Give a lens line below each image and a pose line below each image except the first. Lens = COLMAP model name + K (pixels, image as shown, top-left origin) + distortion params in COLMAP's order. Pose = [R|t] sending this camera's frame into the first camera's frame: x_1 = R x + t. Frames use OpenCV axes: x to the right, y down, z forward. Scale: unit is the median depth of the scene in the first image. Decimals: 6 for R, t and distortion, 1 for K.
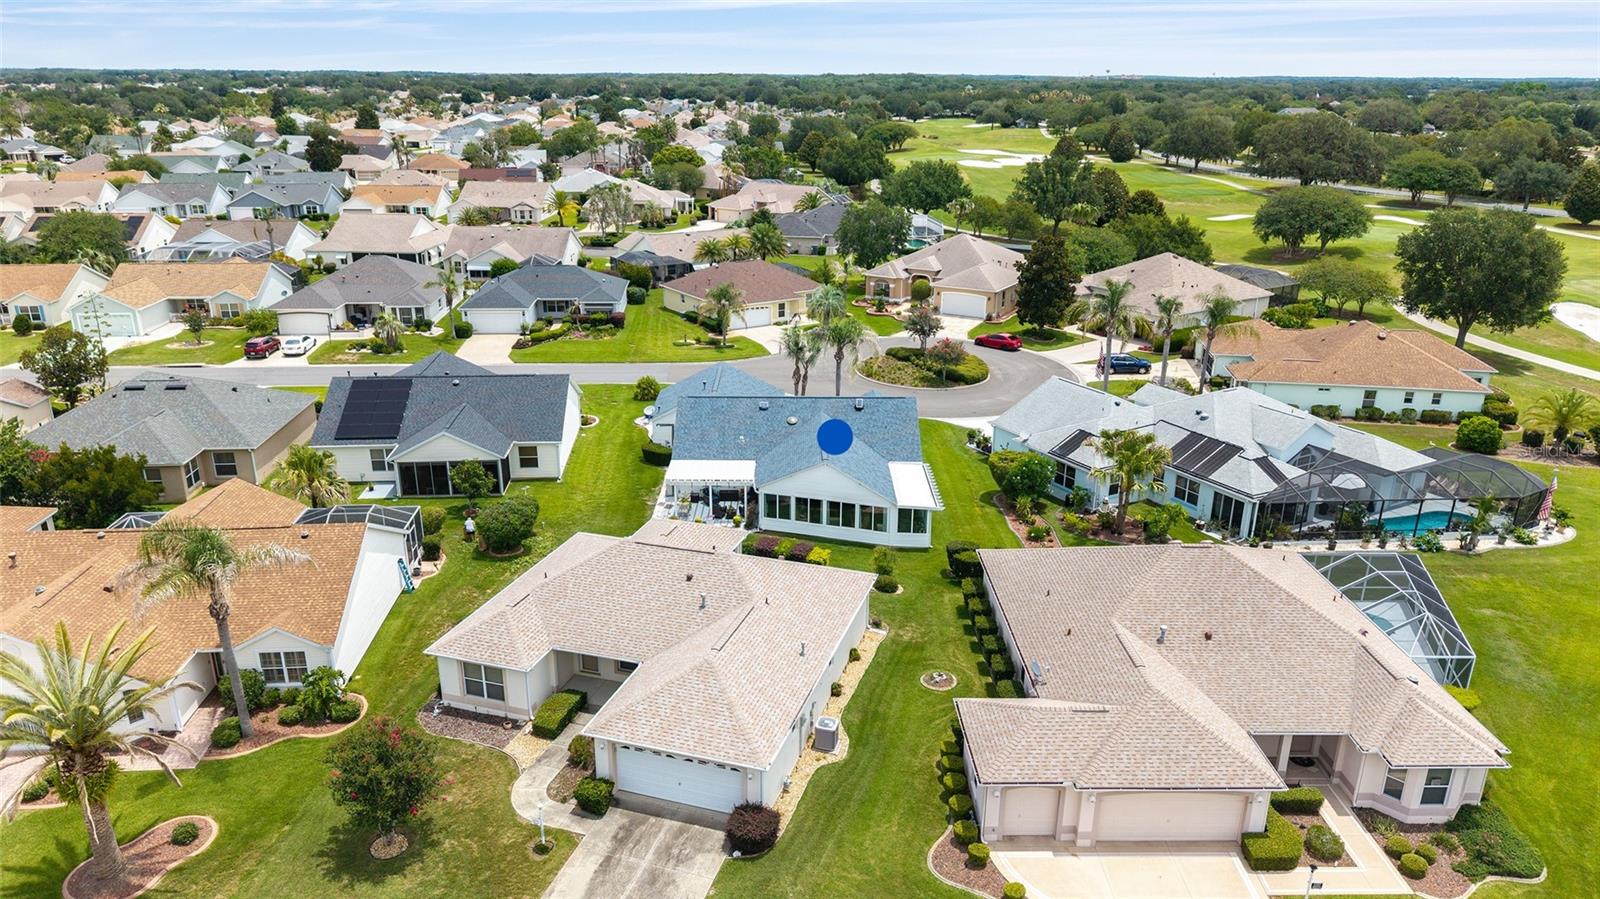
lens RADIAL K [[1084.9, 0, 800.0], [0, 1084.9, 449.5], [0, 0, 1]] dist [0.003426, -0.000838]
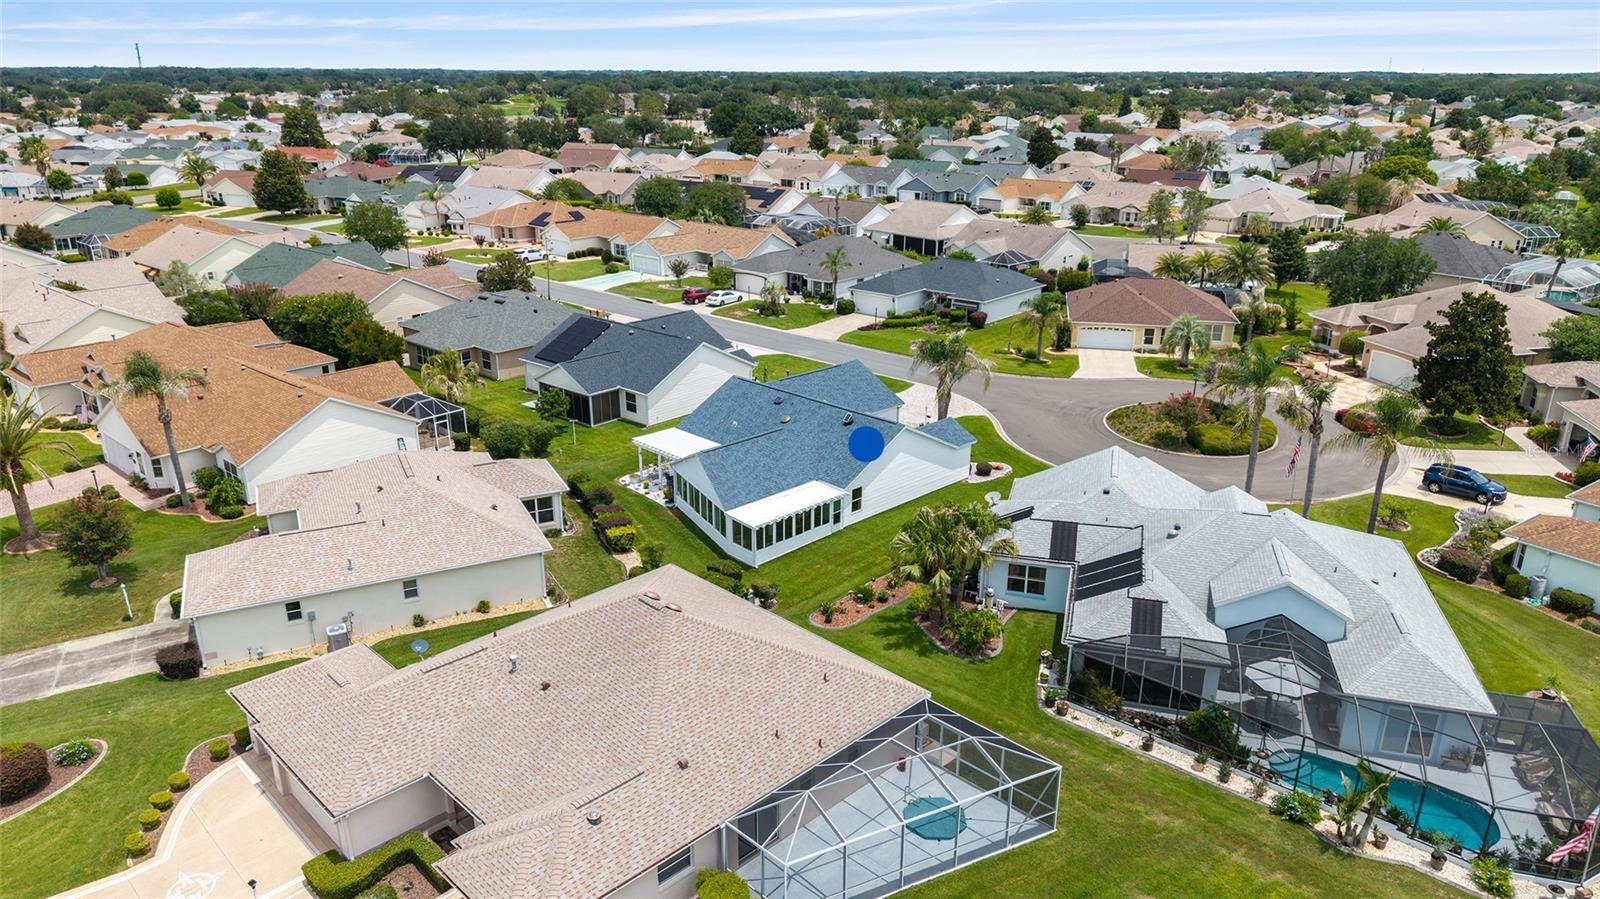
lens RADIAL K [[1084.9, 0, 800.0], [0, 1084.9, 449.5], [0, 0, 1]] dist [0.003426, -0.000838]
pose [[0.689462, 0.227828, -0.687559, 0.672777], [-0.229419, 0.969060, 0.091051, -0.089966], [0.687029, 0.094963, 0.720398, 0.297432]]
